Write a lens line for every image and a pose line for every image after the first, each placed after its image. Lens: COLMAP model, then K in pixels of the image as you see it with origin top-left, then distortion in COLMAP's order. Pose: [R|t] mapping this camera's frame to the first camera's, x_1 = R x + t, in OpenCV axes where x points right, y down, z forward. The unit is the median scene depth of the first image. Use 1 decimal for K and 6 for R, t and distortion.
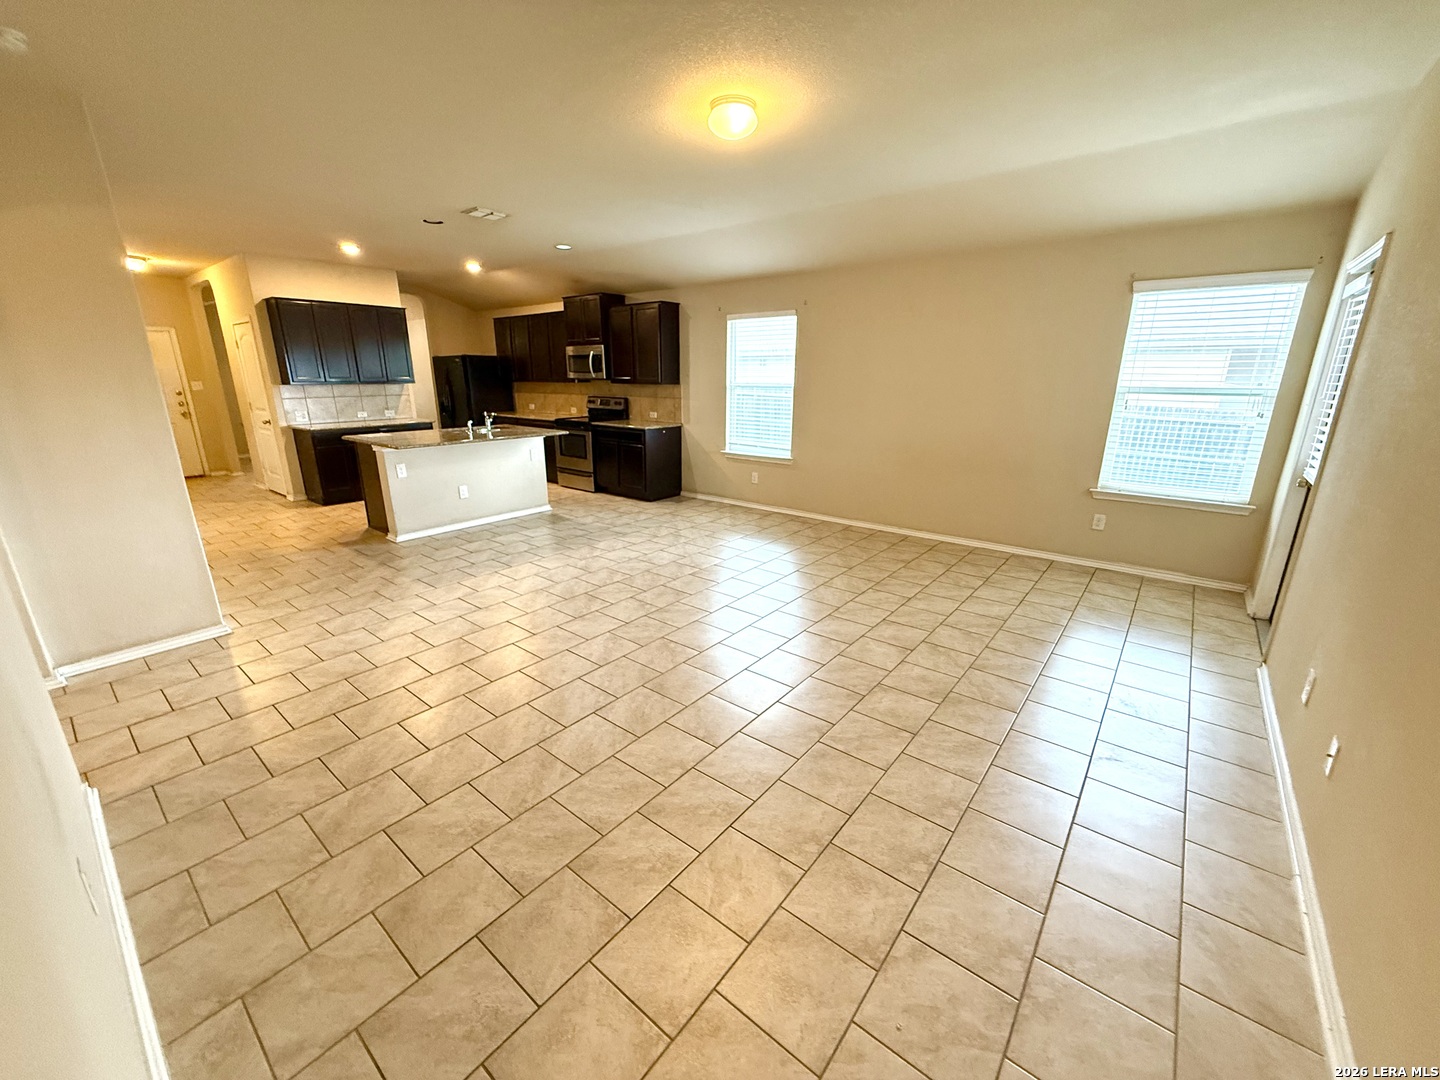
lens RADIAL K [[574.5, 0, 720.0], [0, 574.5, 541.2], [0, 0, 1]] dist [-0.000113, 0.000068]
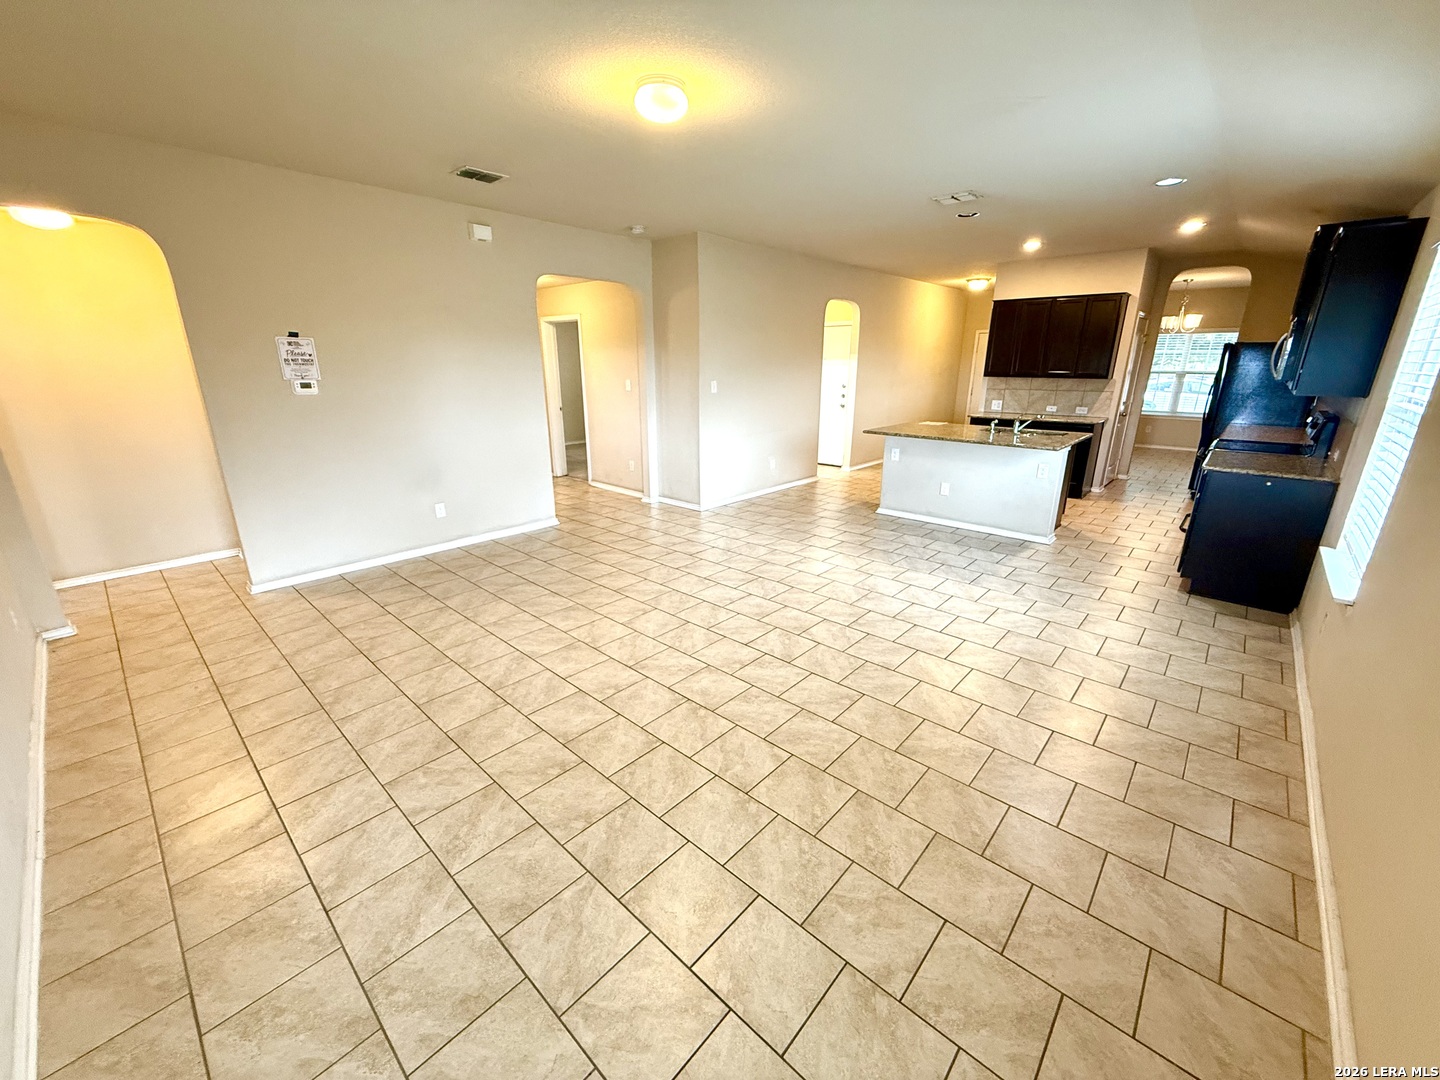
lens RADIAL K [[574.5, 0, 715.9], [0, 574.5, 539.5], [0, 0, 1]] dist [-0.000113, 0.000068]
pose [[-0.062023, 0.296620, -0.952979, 0.460537], [-0.281373, 0.910893, 0.301833, -0.163161], [0.957592, 0.286863, 0.026965, 0.521780]]
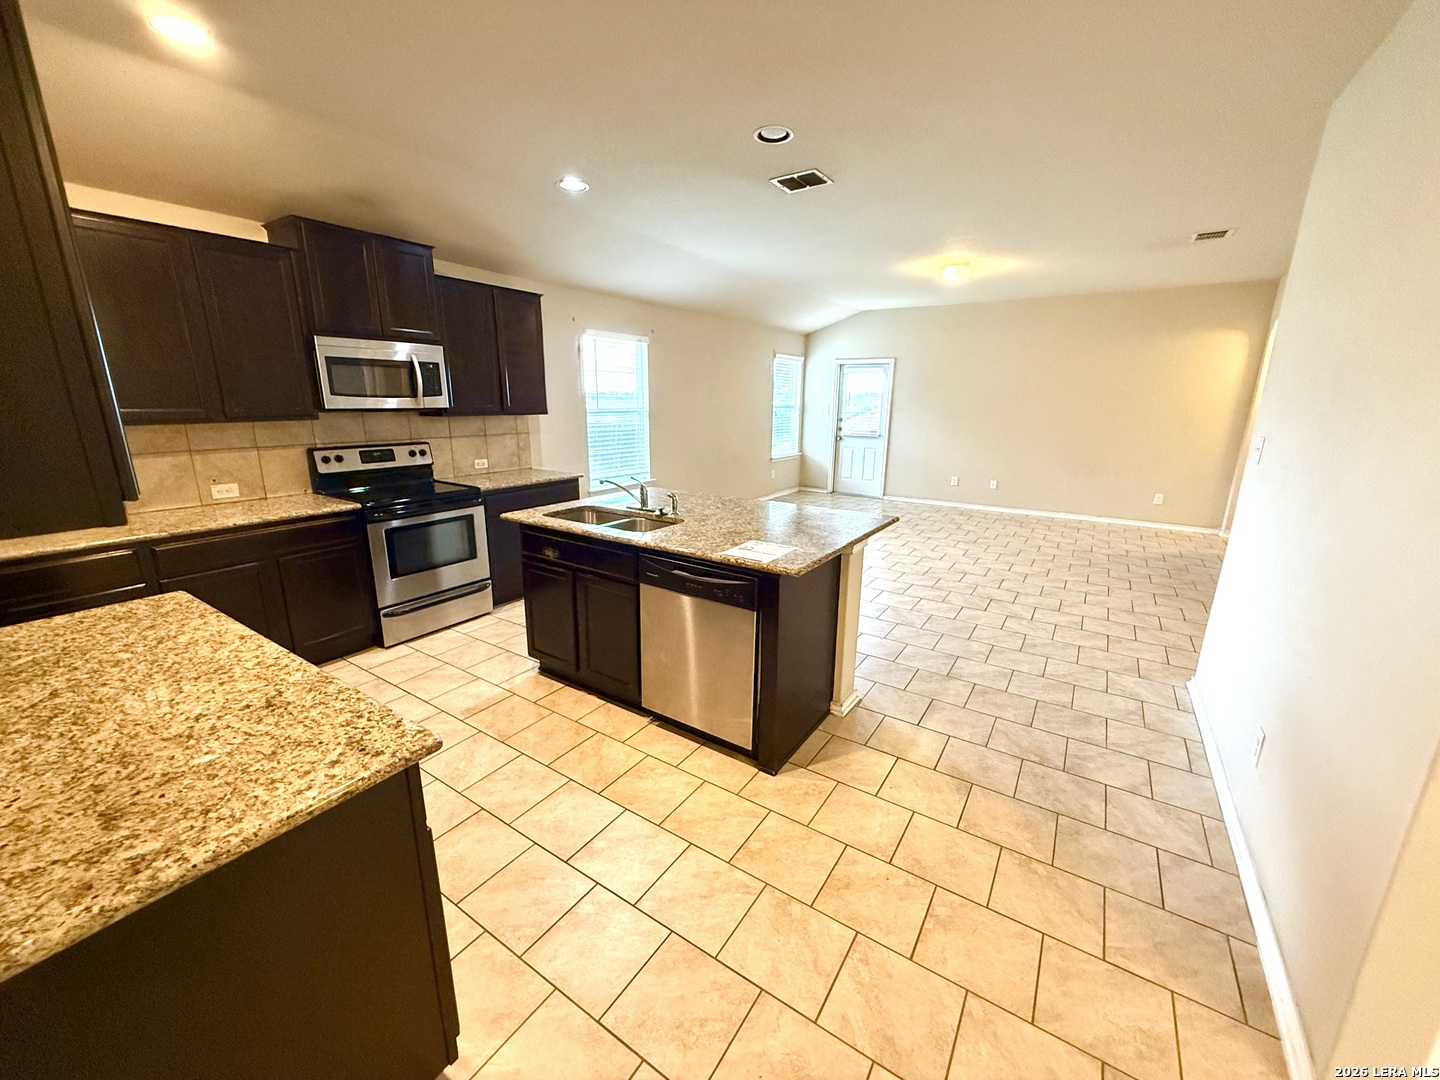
lens RADIAL K [[574.5, 0, 720.0], [0, 574.5, 538.4], [0, 0, 1]] dist [-0.000113, 0.000068]
pose [[-0.095855, -0.242111, 0.965502, -0.823054], [0.272191, 0.926624, 0.259385, -0.255062], [-0.957457, 0.287664, -0.022922, 0.854114]]
